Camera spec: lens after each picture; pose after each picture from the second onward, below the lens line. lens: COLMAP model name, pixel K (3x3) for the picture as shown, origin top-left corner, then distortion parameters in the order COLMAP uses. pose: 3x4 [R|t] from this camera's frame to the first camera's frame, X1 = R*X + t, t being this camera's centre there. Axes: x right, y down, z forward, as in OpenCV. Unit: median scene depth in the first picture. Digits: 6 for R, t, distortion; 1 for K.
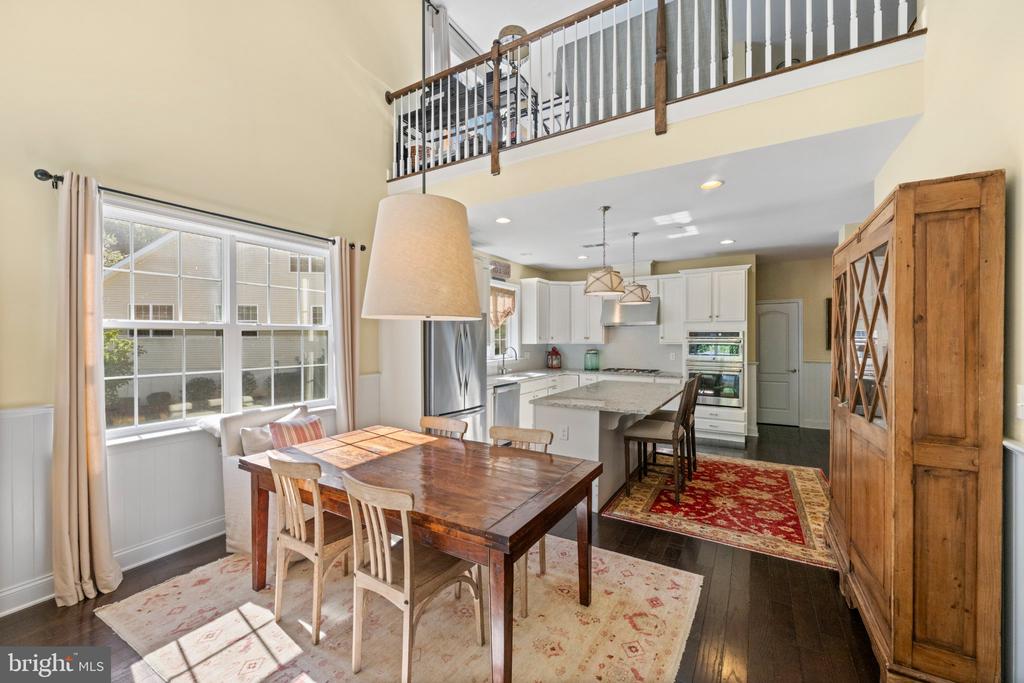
lens RADIAL K [[406.9, 0, 508.8], [0, 406.9, 339.5], [0, 0, 1]] dist [-0.002015, -0.000084]
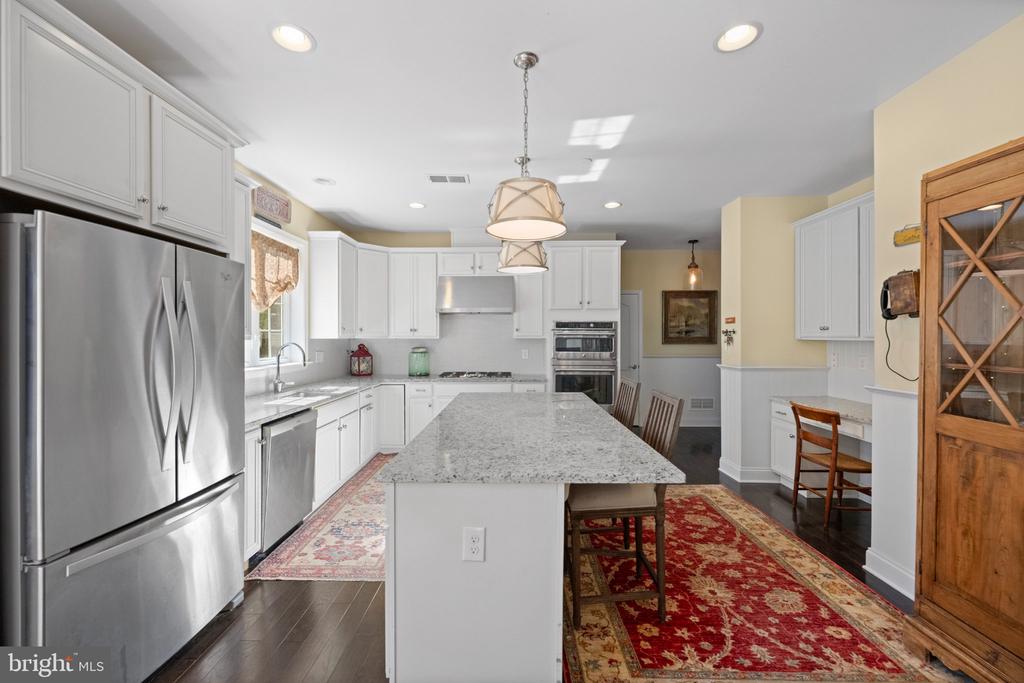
lens RADIAL K [[406.9, 0, 508.8], [0, 406.9, 339.5], [0, 0, 1]] dist [-0.002015, -0.000084]
pose [[0.861758, -0.001077, 0.507318, -0.026763], [0.001146, 0.999999, 0.000177, 0.015646], [-0.507318, 0.000429, 0.861759, 0.408628]]
